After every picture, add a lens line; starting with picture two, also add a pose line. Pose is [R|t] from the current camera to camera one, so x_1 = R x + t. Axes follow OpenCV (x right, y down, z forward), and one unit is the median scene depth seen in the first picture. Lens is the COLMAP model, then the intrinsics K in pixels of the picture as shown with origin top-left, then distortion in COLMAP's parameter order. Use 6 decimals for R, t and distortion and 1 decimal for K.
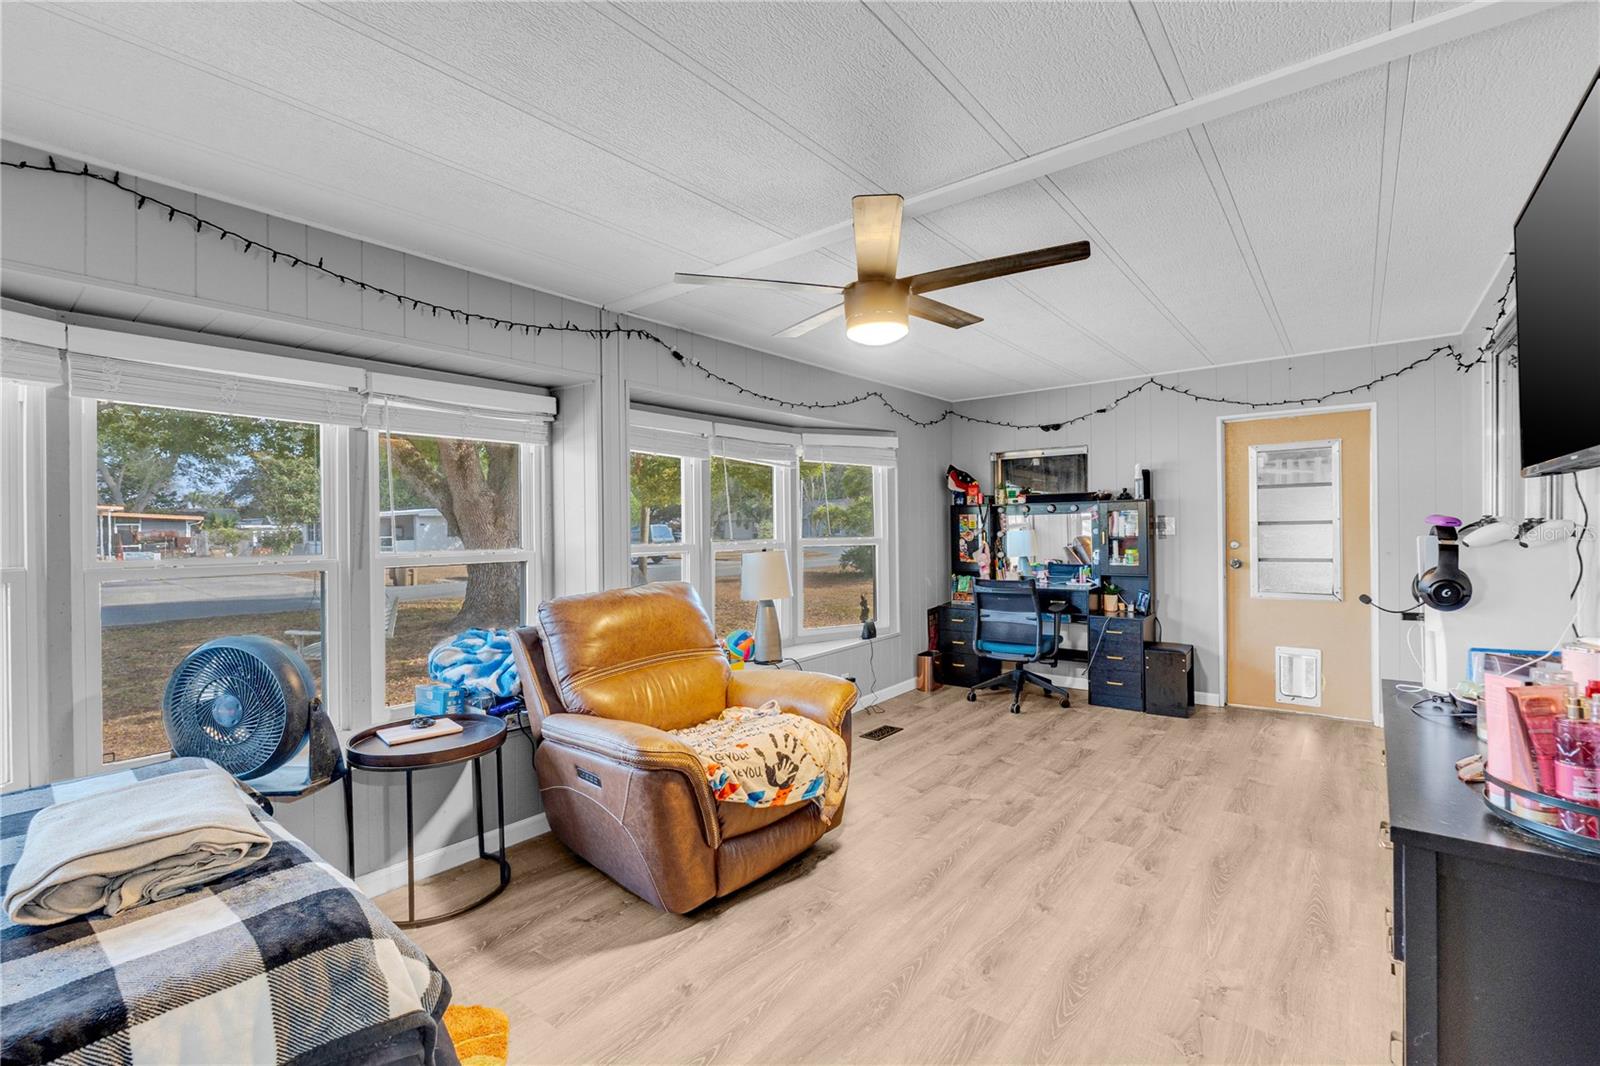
lens RADIAL K [[700.7, 0, 801.6], [0, 700.7, 532.6], [0, 0, 1]] dist [-0.004411, -0.000815]
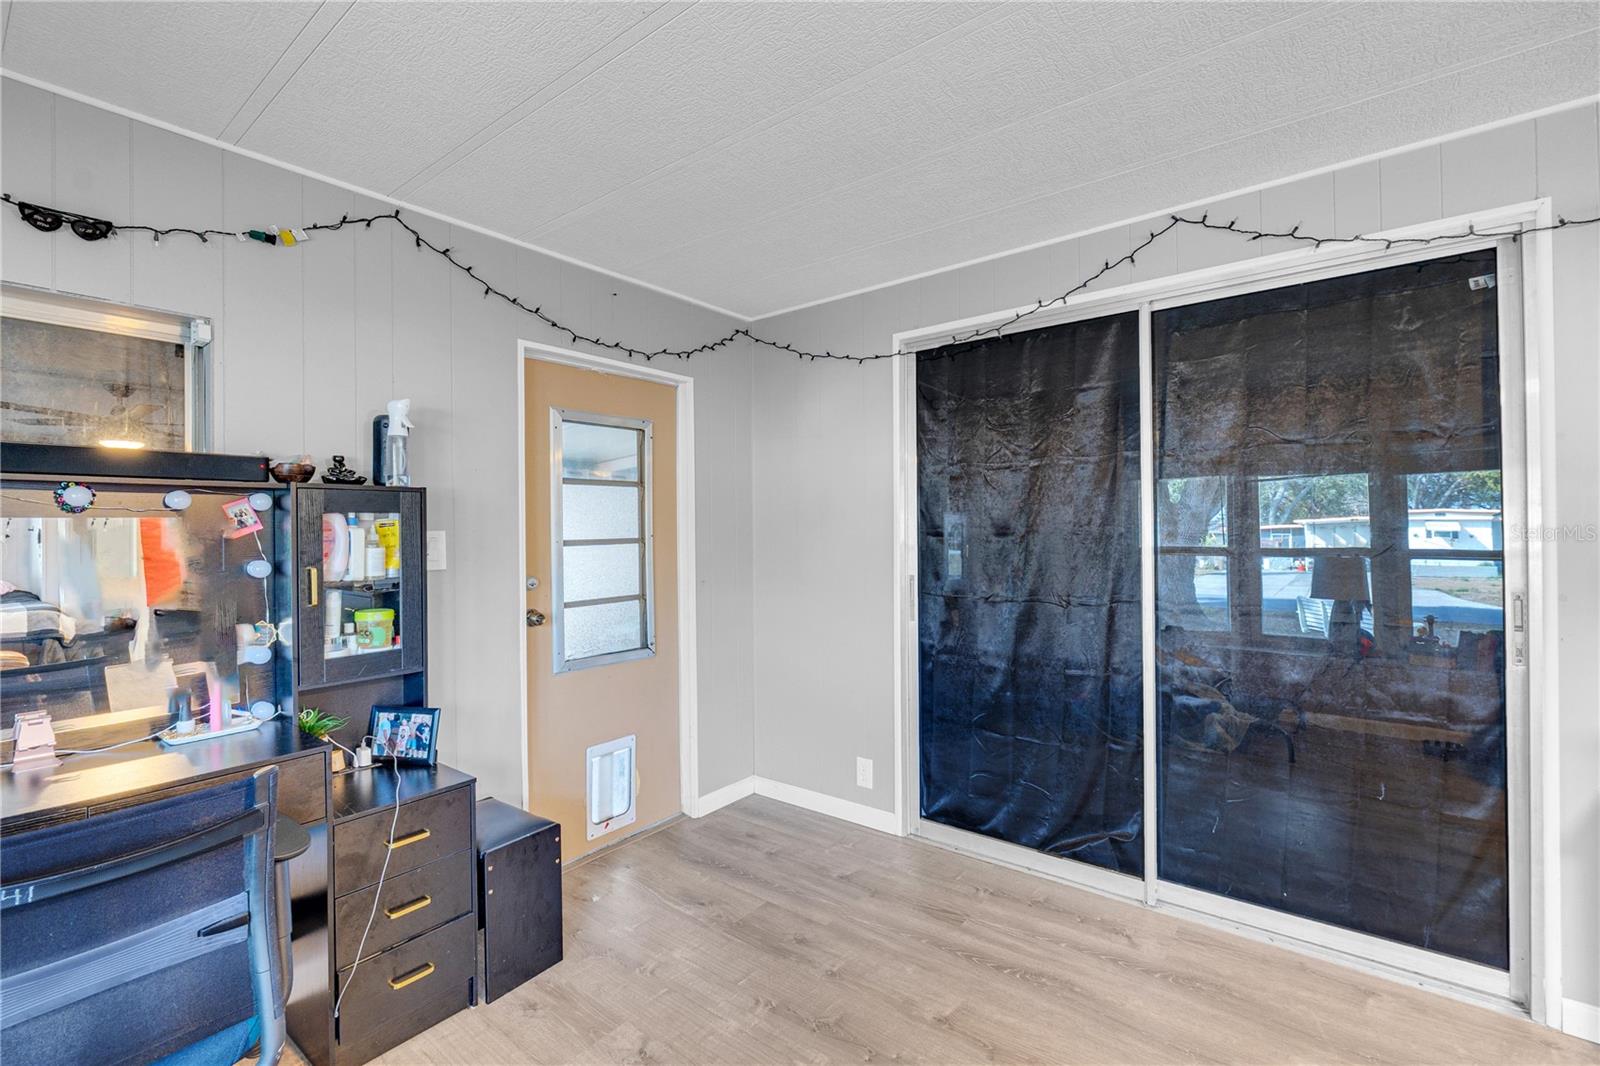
lens RADIAL K [[700.7, 0, 803.3], [0, 700.7, 526.5], [0, 0, 1]] dist [-0.004411, -0.000815]
pose [[-0.013353, 0.016974, 0.999767, 0.066189], [0.019912, 0.999662, -0.016707, -0.012382], [-0.999713, 0.019684, -0.013686, 0.739312]]
